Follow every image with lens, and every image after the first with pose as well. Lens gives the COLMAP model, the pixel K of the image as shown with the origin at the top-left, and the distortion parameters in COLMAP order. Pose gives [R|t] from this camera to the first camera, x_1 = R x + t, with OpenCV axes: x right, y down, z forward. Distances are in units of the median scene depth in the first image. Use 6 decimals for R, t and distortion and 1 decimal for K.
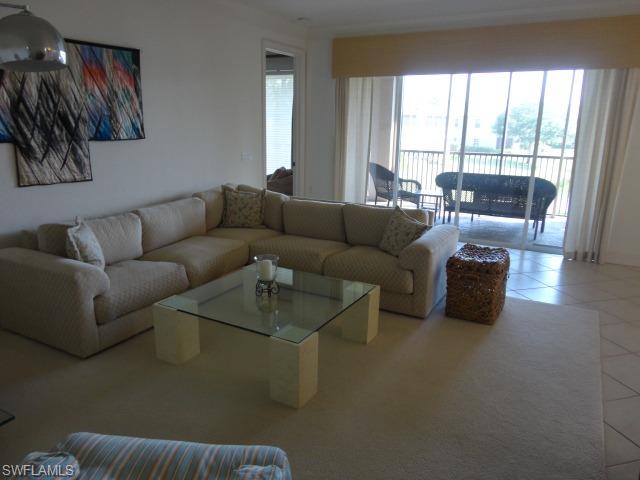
lens RADIAL K [[470.0, 0, 319.8], [0, 470.0, 238.8], [0, 0, 1]] dist [-0.000826, 0.005185]
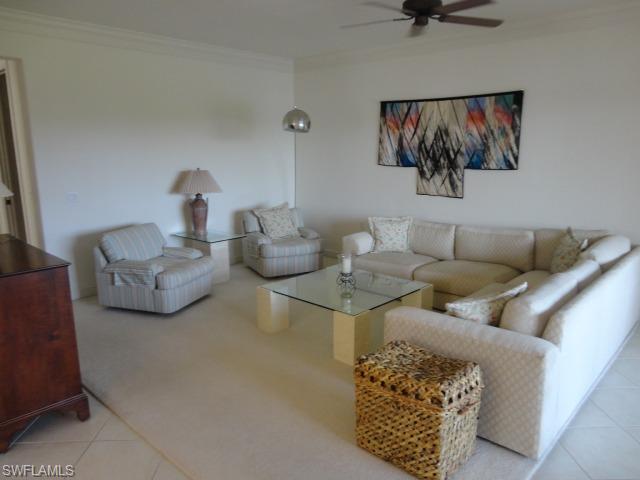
lens RADIAL K [[470.0, 0, 320.0], [0, 470.0, 240.9], [0, 0, 1]] dist [-0.000826, 0.005185]
pose [[-0.237758, 0.154516, -0.958956, 0.940172], [-0.250019, 0.944265, 0.214137, -0.203048], [0.938596, 0.290670, -0.185875, 0.946665]]
